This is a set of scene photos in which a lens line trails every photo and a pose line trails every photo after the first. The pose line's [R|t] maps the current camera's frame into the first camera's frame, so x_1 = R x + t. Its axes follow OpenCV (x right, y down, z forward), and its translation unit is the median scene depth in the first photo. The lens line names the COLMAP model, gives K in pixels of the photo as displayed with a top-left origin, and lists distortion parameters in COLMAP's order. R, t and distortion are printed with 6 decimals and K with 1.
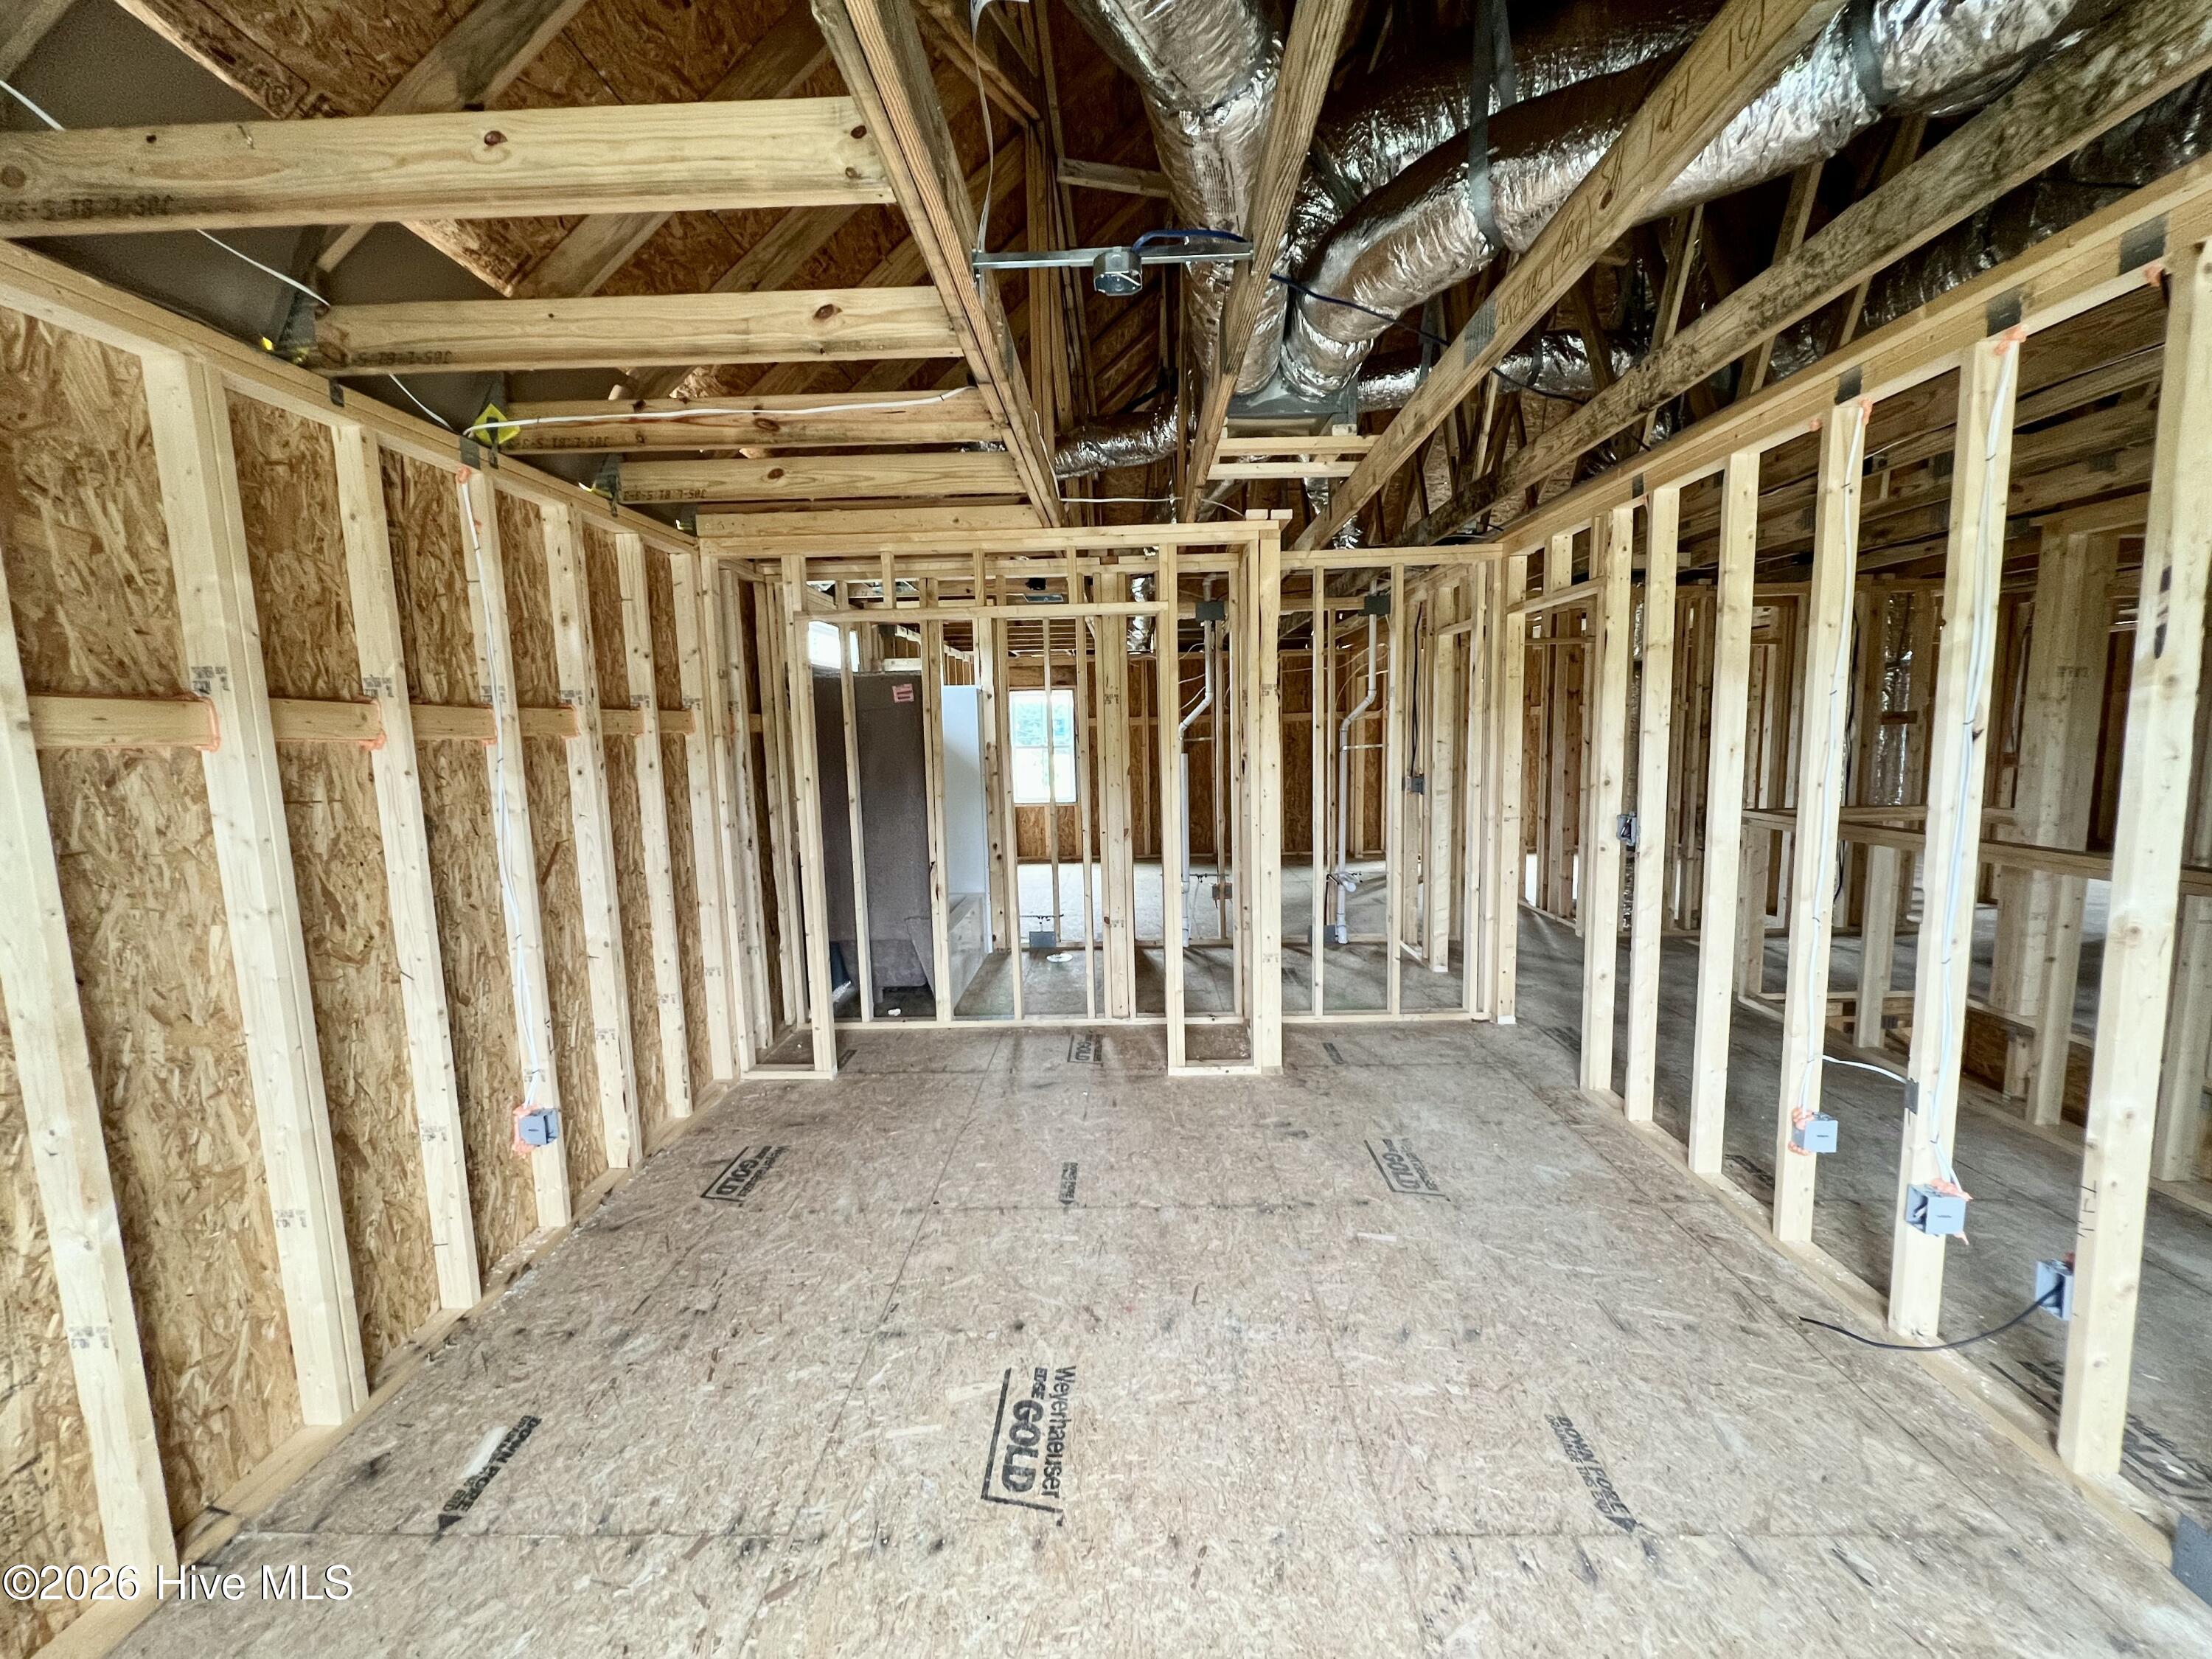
lens RADIAL K [[892.8, 0, 1106.0], [0, 892.8, 829.5], [0, 0, 1]] dist [-0.001237, -0.000107]
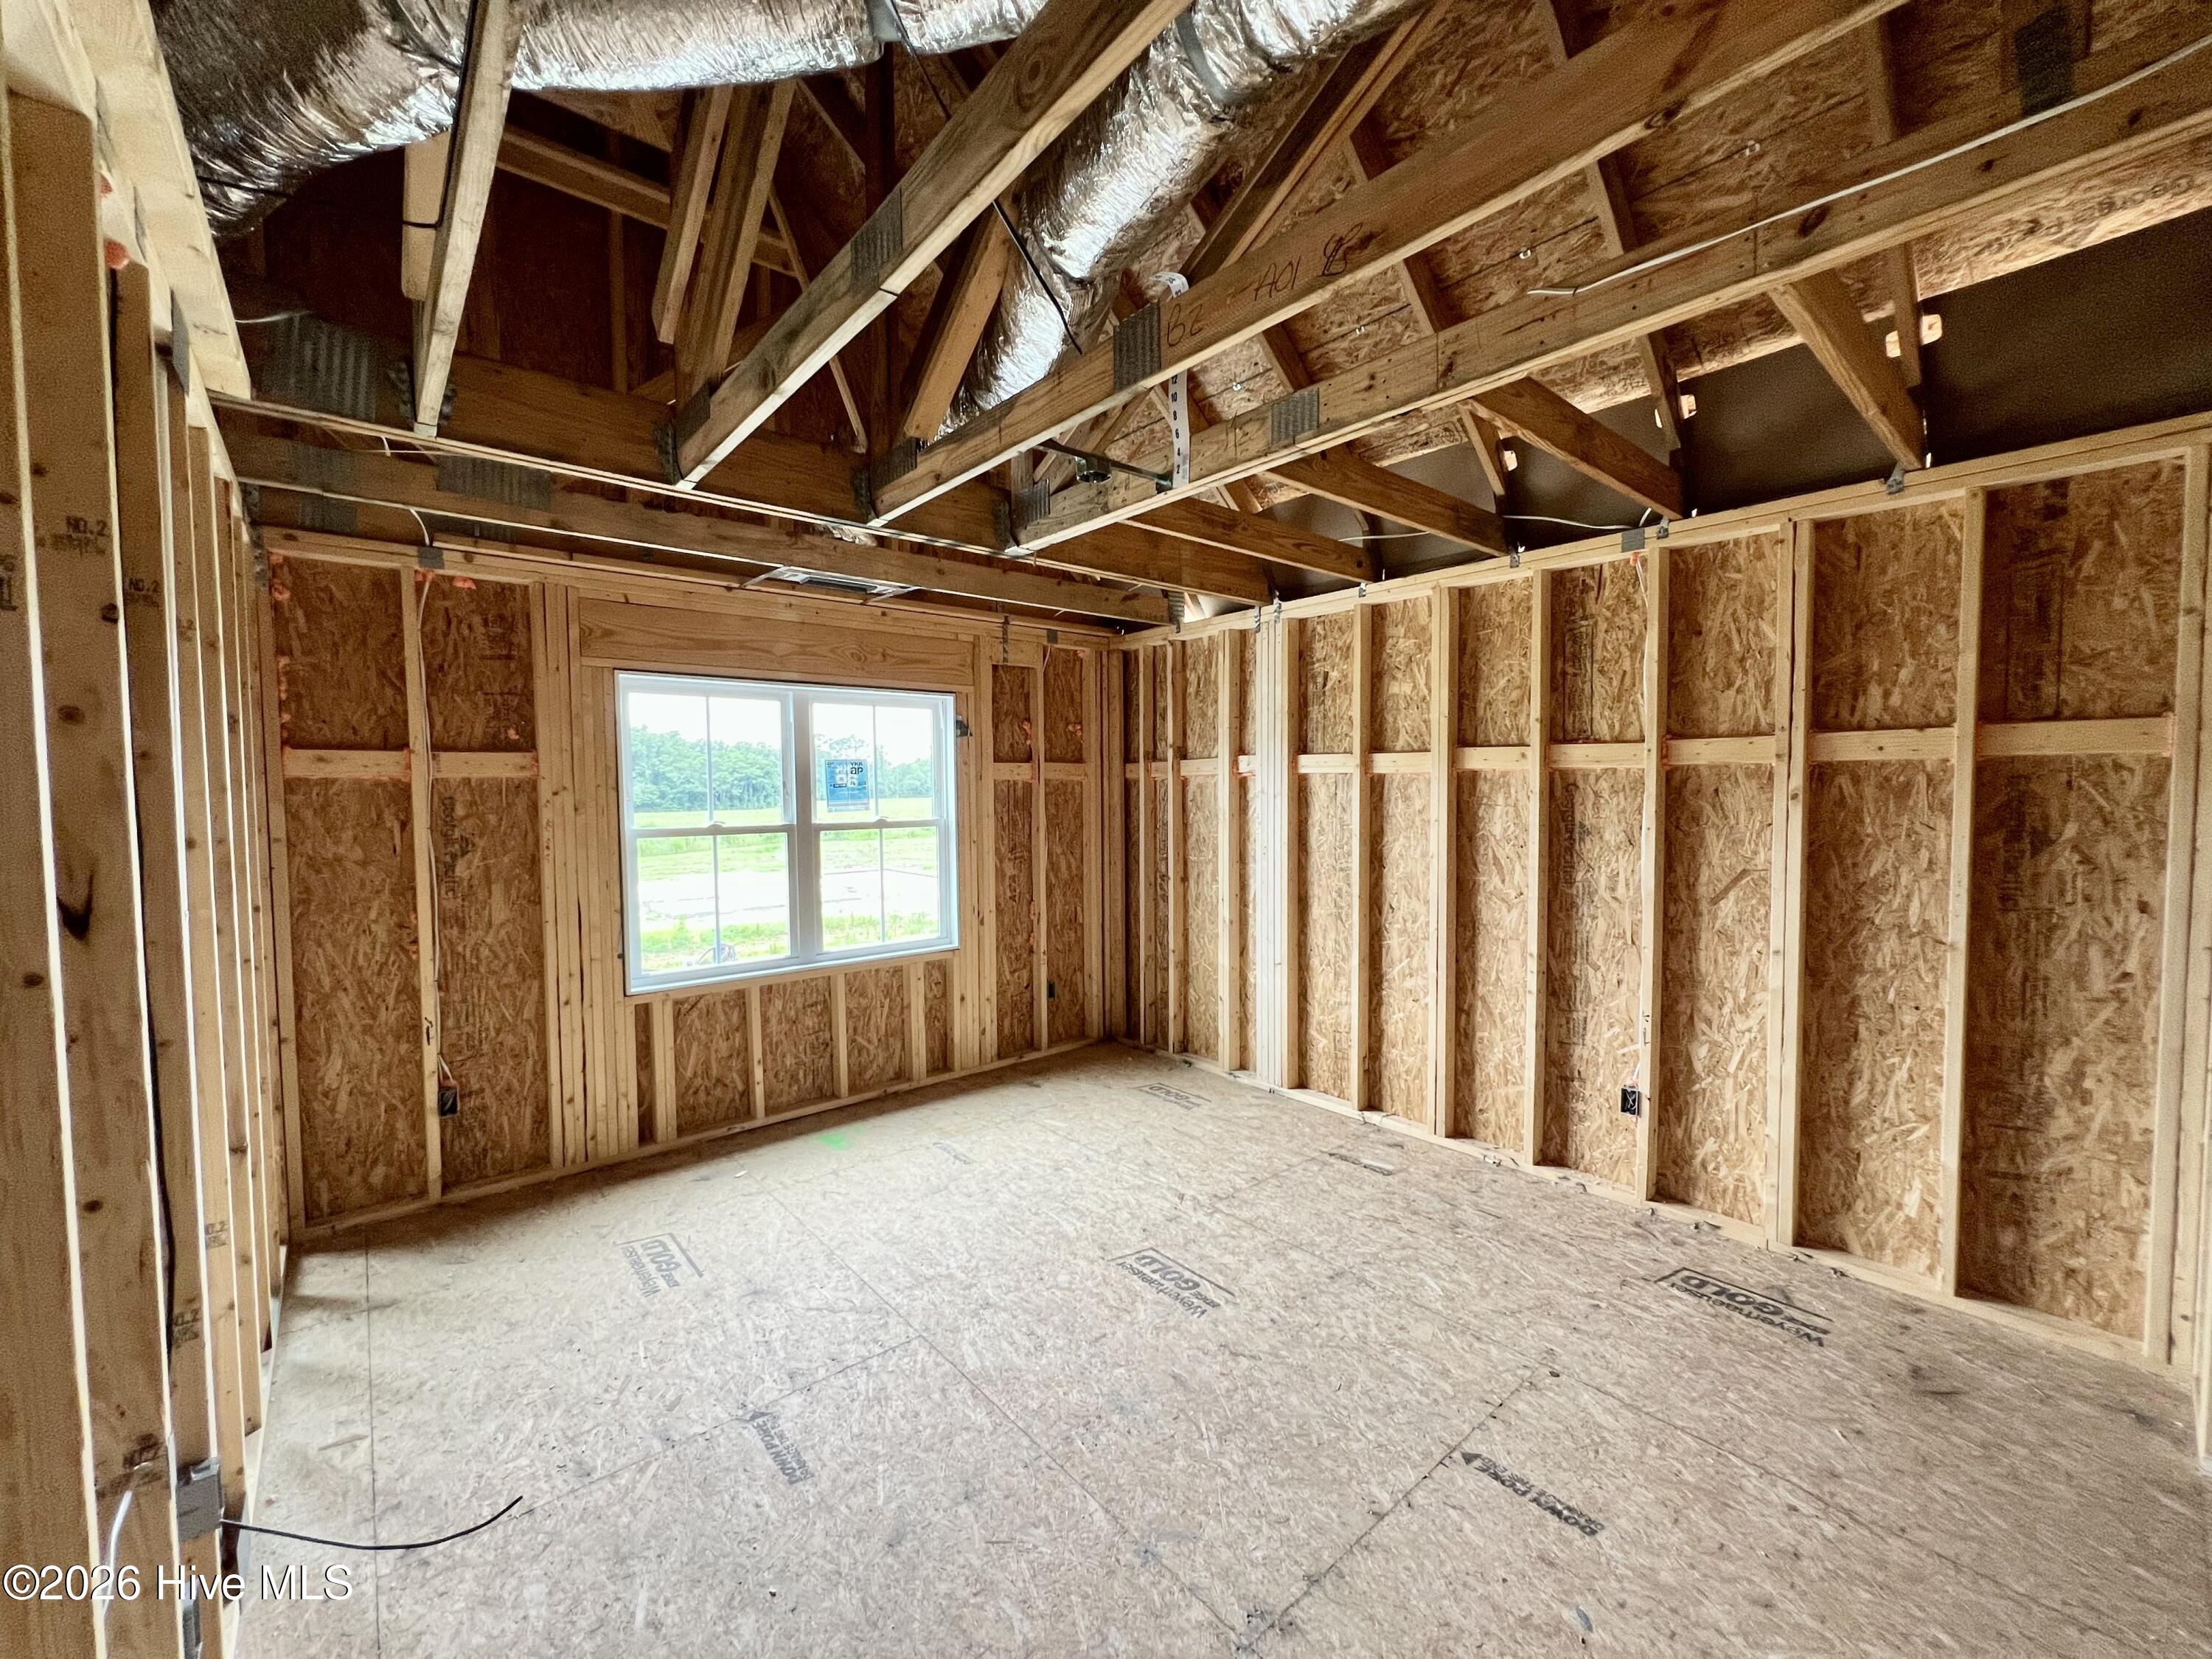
lens RADIAL K [[878.5, 0, 1103.3], [0, 878.5, 836.3], [0, 0, 1]] dist [0.000135, 0.000089]
pose [[-0.738702, 0.067797, -0.670614, 0.731932], [-0.053512, 0.985889, 0.158616, -0.177876], [0.671905, 0.153056, -0.724650, 1.540151]]
